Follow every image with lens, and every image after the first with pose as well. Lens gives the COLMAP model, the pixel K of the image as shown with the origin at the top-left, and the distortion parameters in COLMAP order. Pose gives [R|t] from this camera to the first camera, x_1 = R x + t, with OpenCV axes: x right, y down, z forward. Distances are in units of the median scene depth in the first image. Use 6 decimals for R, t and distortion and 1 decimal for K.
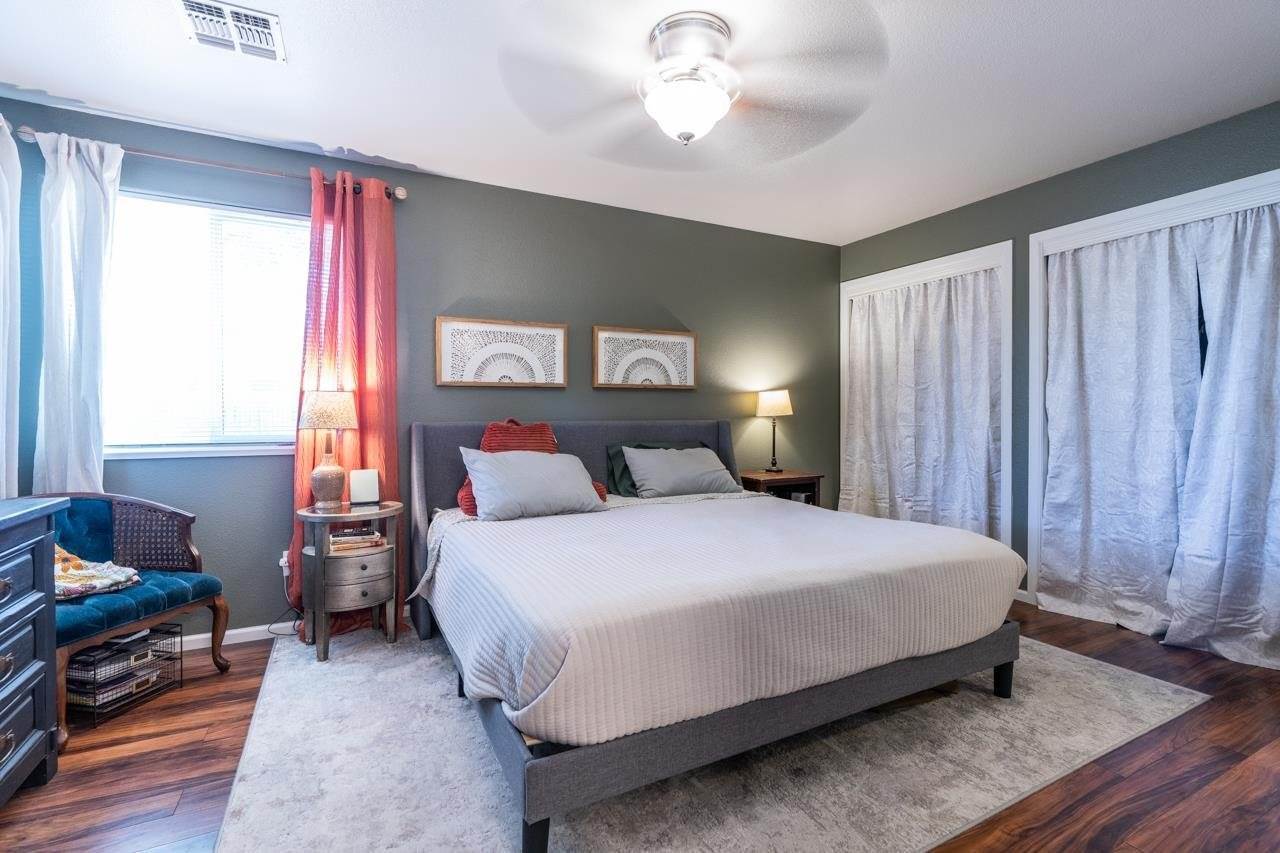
lens RADIAL K [[575.2, 0, 632.2], [0, 575.2, 402.7], [0, 0, 1]] dist [-0.000459, -0.000014]
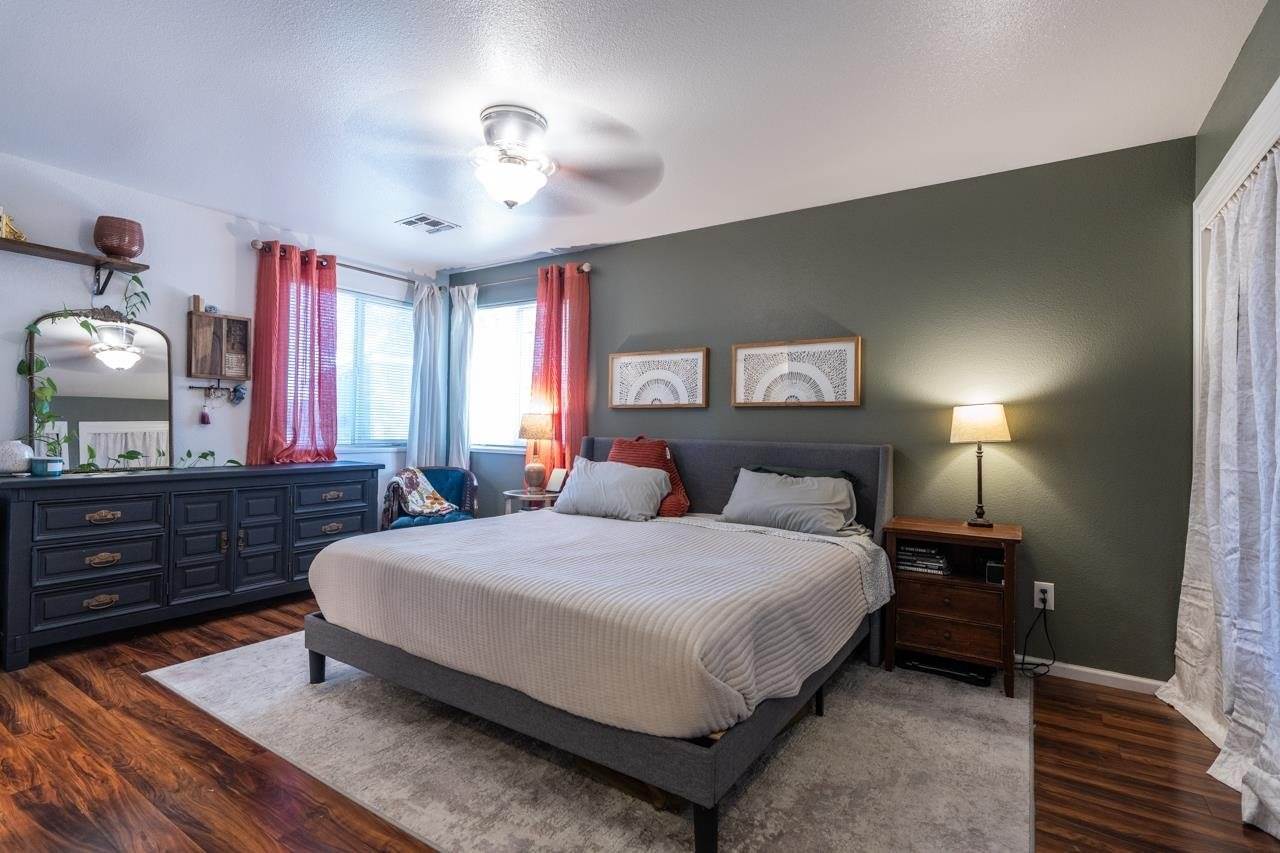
lens RADIAL K [[600.1, 0, 643.3], [0, 600.1, 406.8], [0, 0, 1]] dist [0.001673, 0.000305]
pose [[0.500015, -0.019984, -0.865786, 0.820408], [-0.002600, 0.999695, -0.024576, -0.000866], [0.866013, 0.014539, 0.499810, 0.382923]]
